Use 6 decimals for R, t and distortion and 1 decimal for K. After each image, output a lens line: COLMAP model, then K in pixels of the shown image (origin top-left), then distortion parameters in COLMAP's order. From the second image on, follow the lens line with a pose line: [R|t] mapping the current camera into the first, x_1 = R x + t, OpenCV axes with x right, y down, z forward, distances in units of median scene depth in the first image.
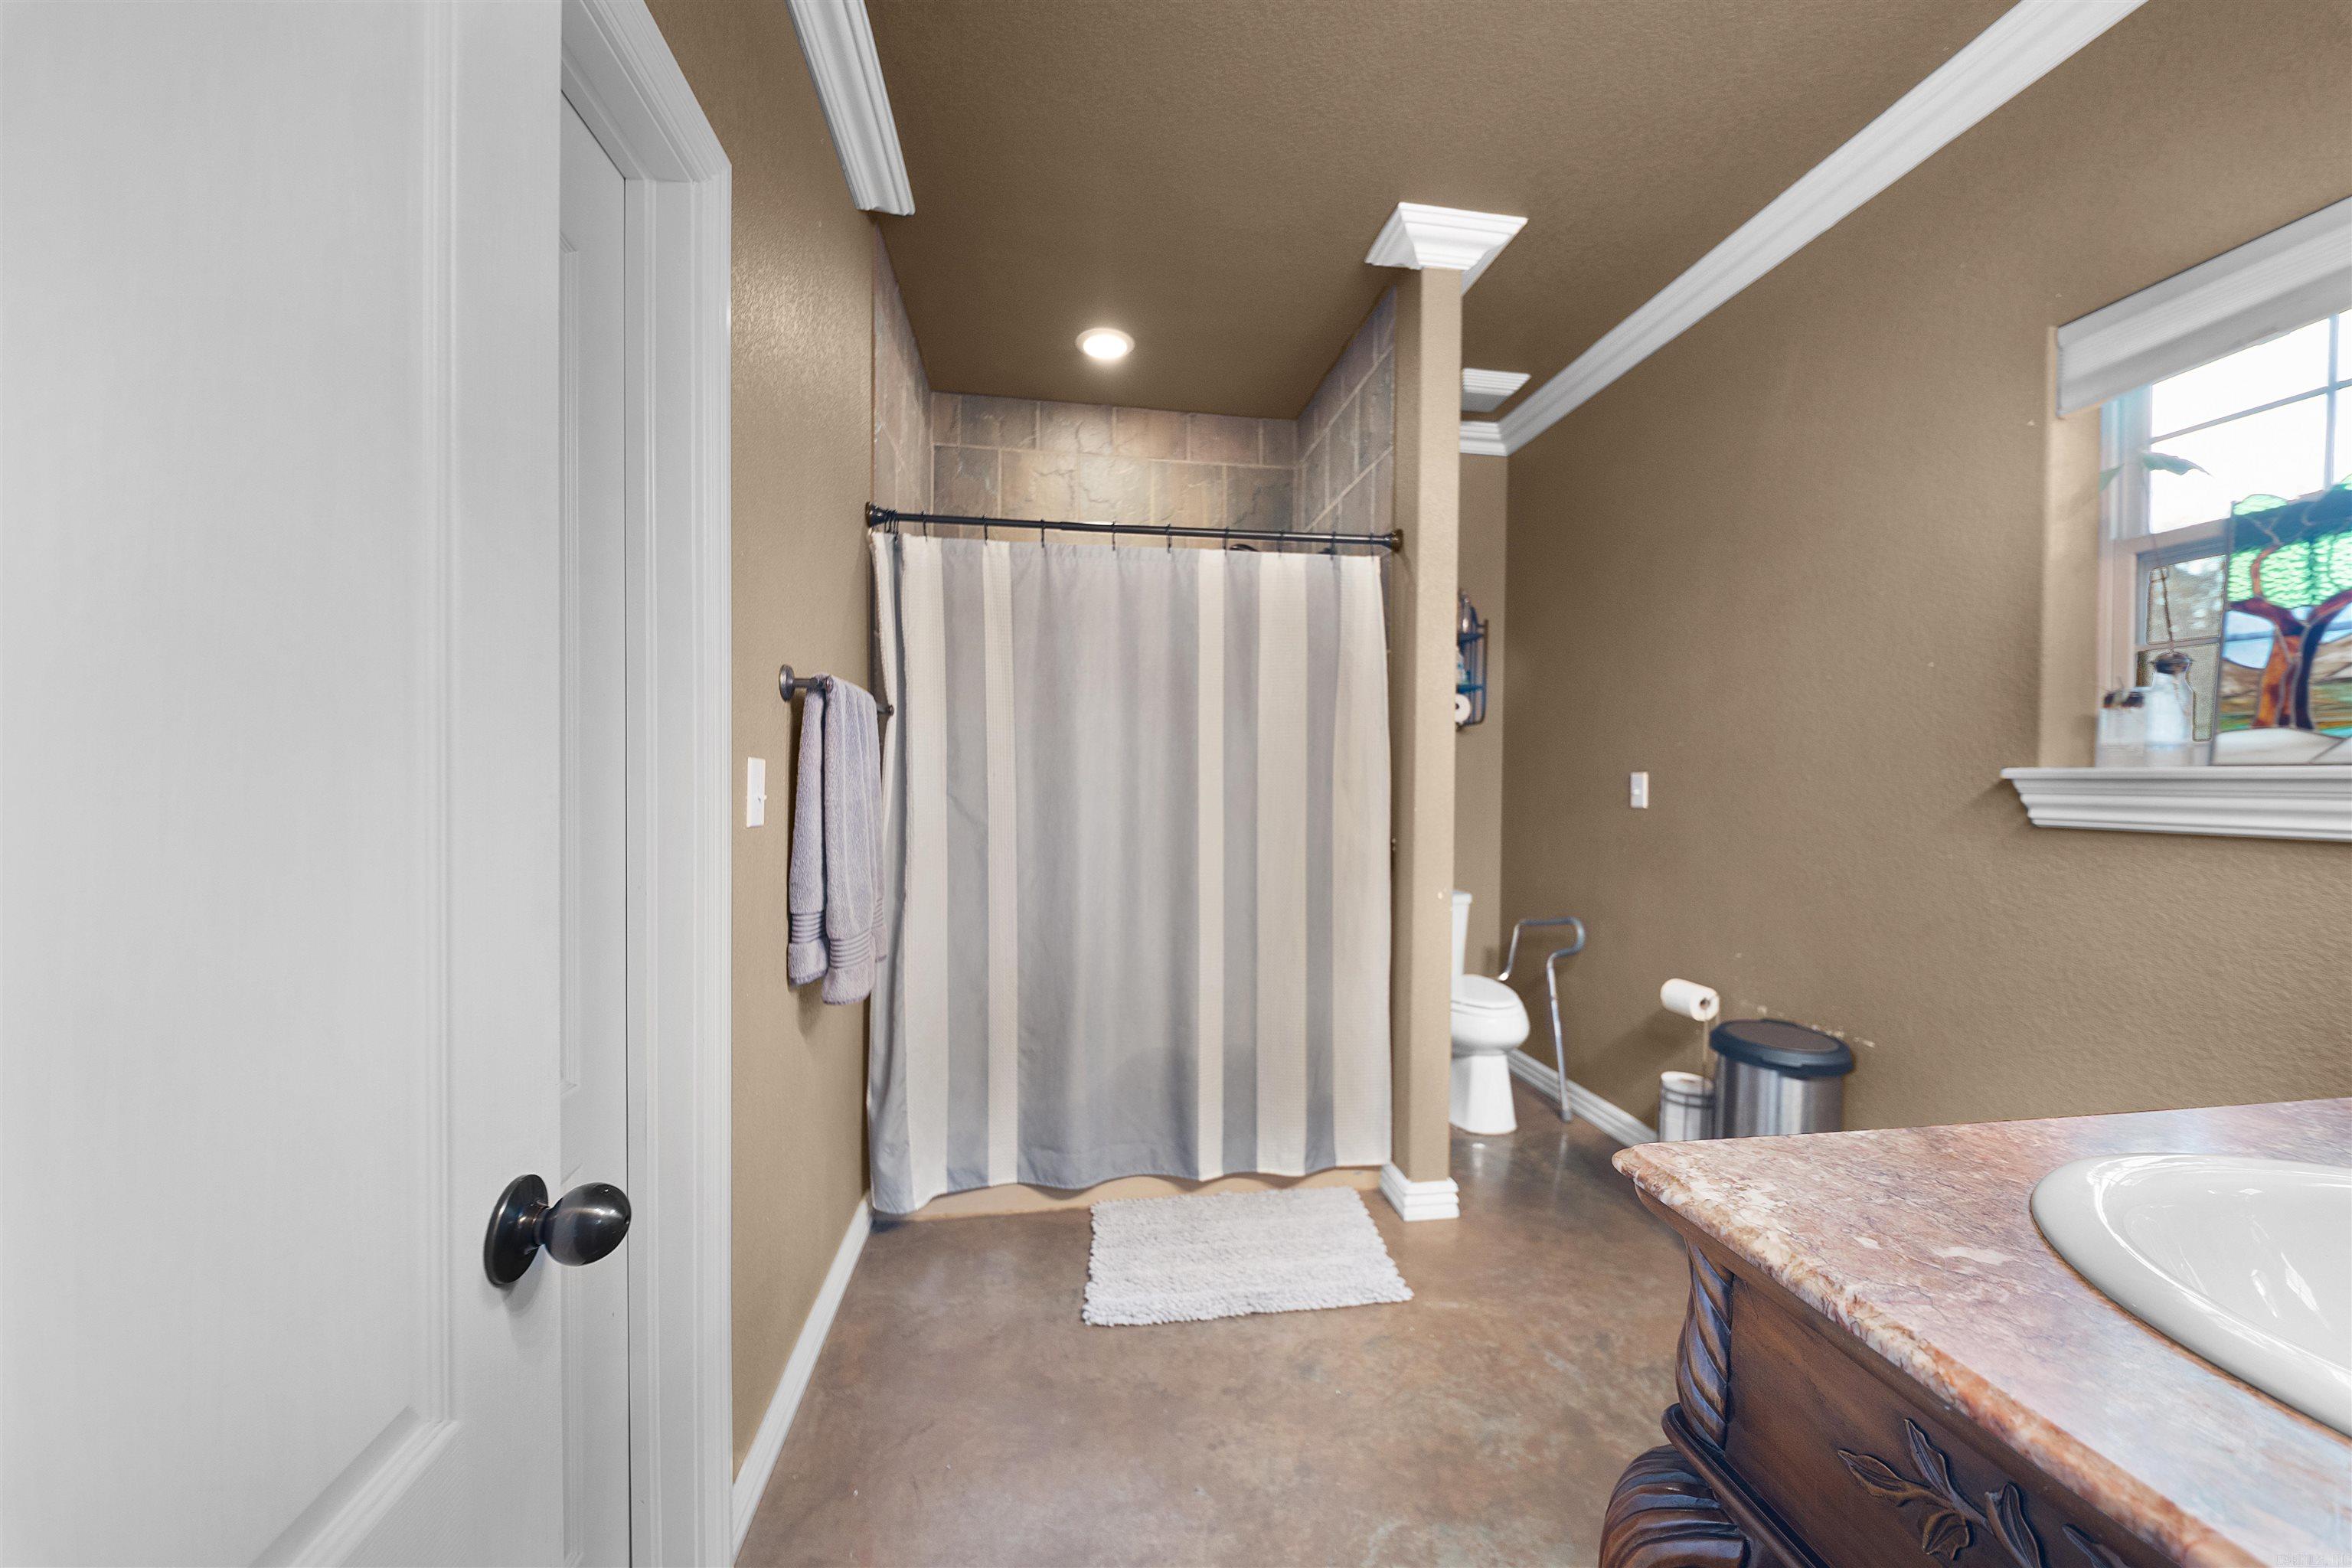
lens RADIAL K [[837.4, 0, 1188.1], [0, 837.4, 785.4], [0, 0, 1]] dist [0.009773, -0.006813]
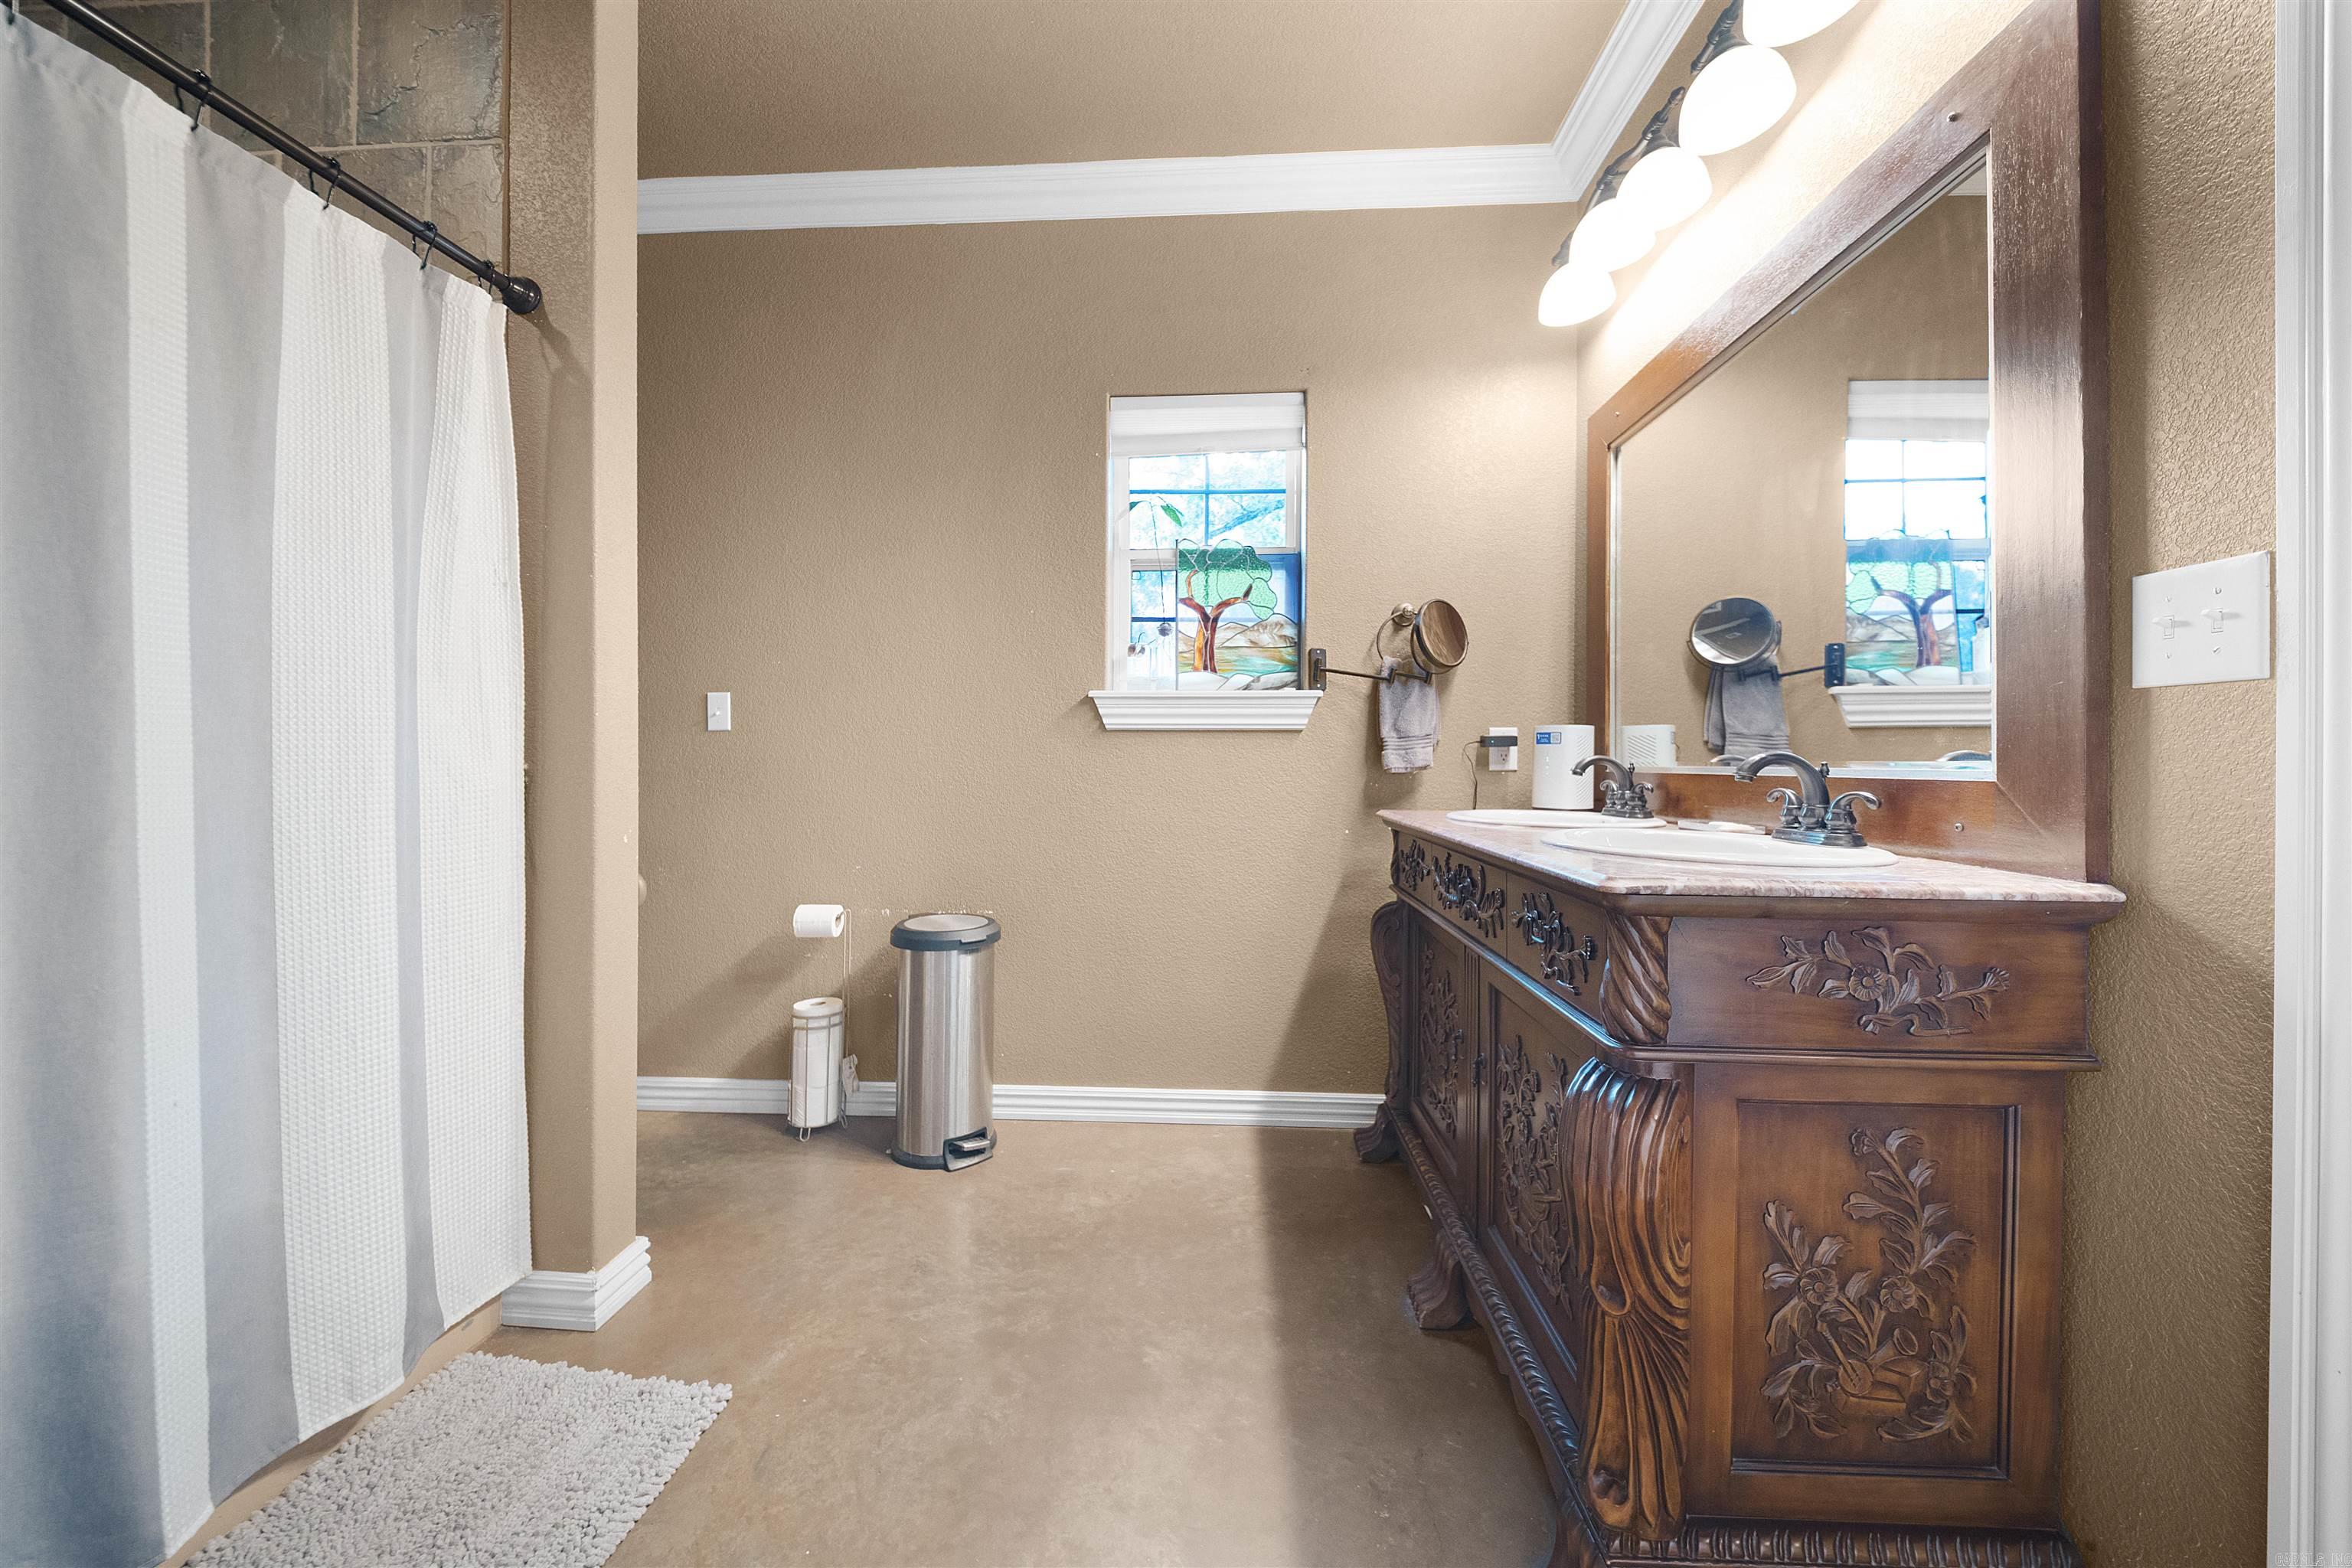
lens RADIAL K [[837.4, 0, 1164.8], [0, 837.4, 755.6], [0, 0, 1]] dist [0.009773, -0.006813]
pose [[0.214745, -0.006988, 0.976645, -0.408452], [0.004311, 0.999971, 0.006207, 0.085541], [-0.976661, 0.002877, 0.214769, 0.581642]]
